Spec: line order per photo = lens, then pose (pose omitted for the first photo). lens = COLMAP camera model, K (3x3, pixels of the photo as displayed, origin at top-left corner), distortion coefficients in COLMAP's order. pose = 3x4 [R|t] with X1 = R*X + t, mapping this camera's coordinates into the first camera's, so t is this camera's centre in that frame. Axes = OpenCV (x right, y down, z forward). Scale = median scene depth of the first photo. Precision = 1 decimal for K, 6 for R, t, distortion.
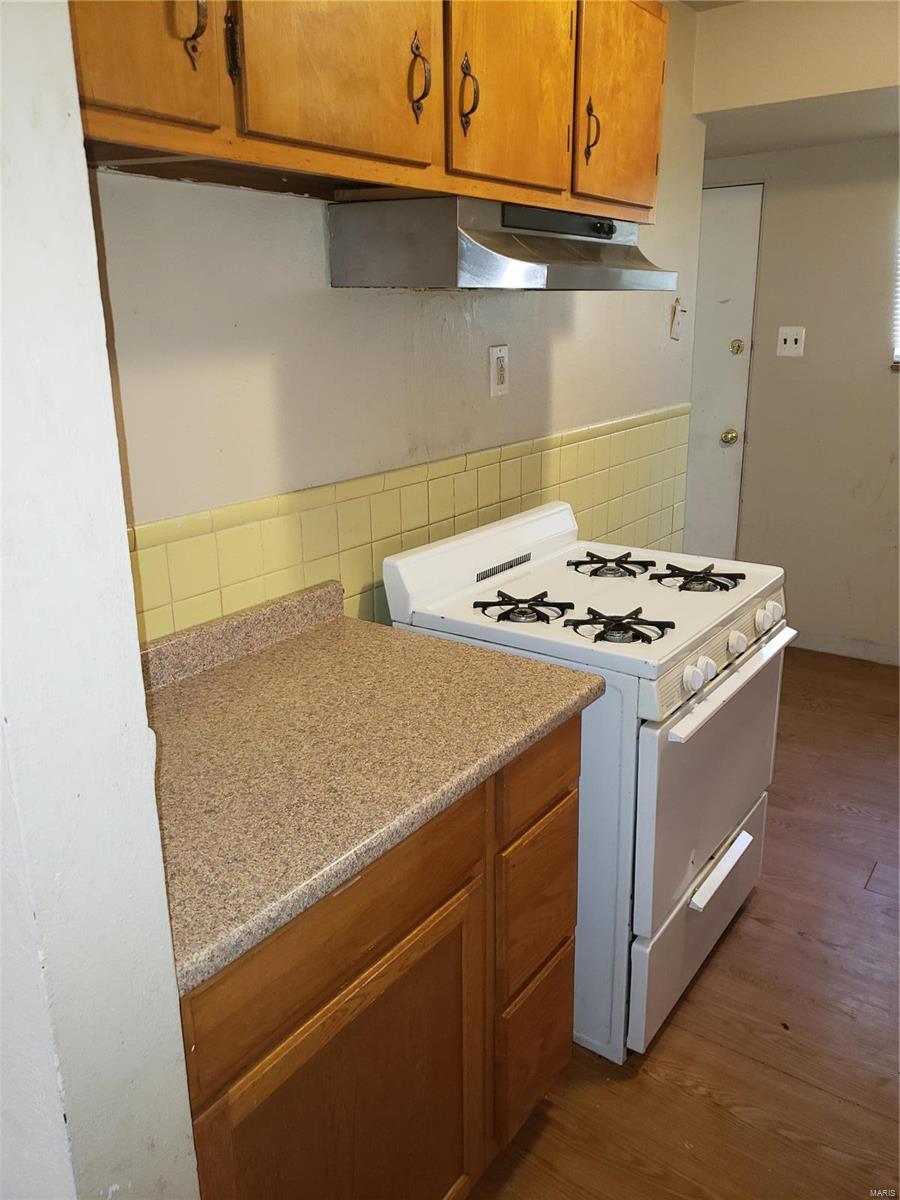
lens RADIAL K [[924.8, 0, 449.9], [0, 924.8, 597.6], [0, 0, 1]] dist [0.012599, -0.002074]
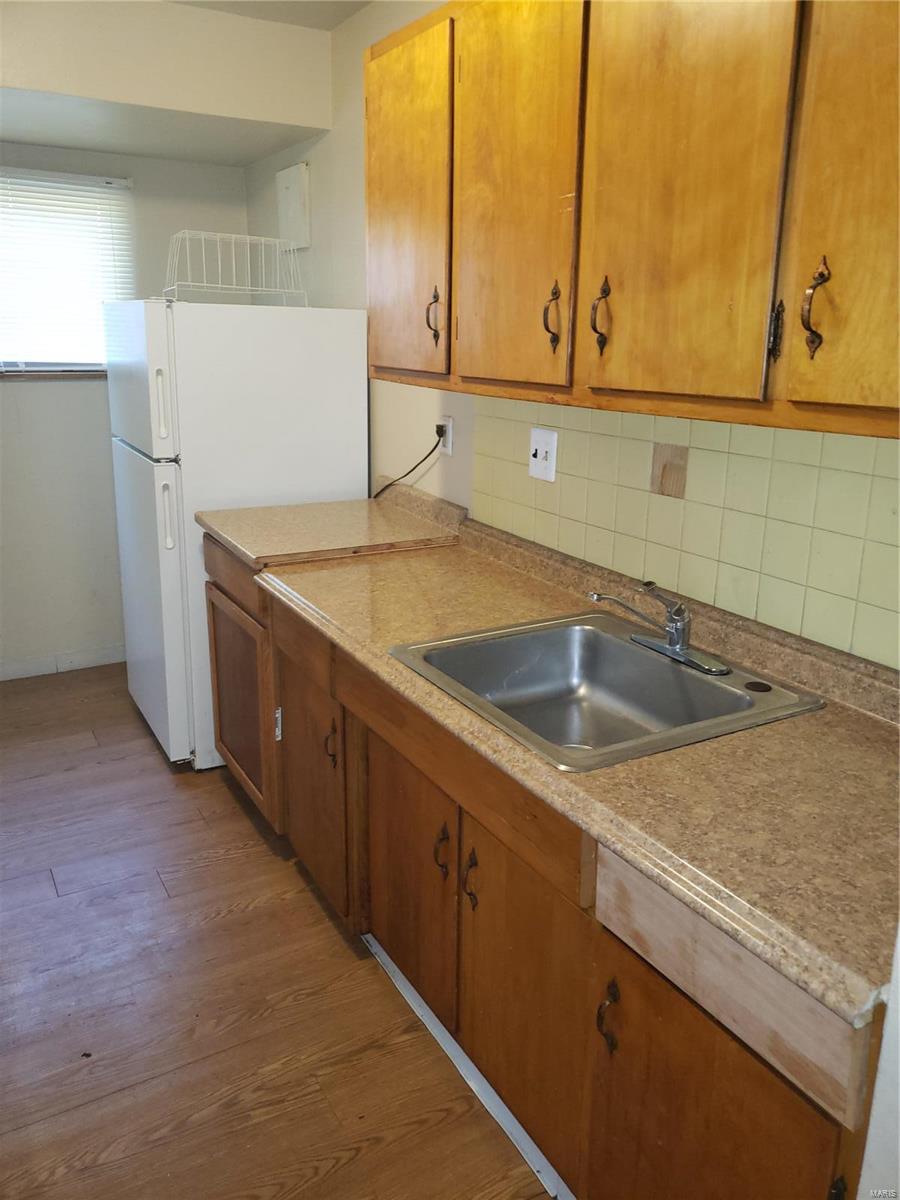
lens RADIAL K [[924.8, 0, 449.4], [0, 924.8, 599.7], [0, 0, 1]] dist [0.012599, -0.002074]
pose [[0.423591, -0.239259, 0.873685, -0.230614], [0.244627, 0.958867, 0.143984, -0.046844], [-0.872198, 0.152737, 0.464697, 0.152350]]
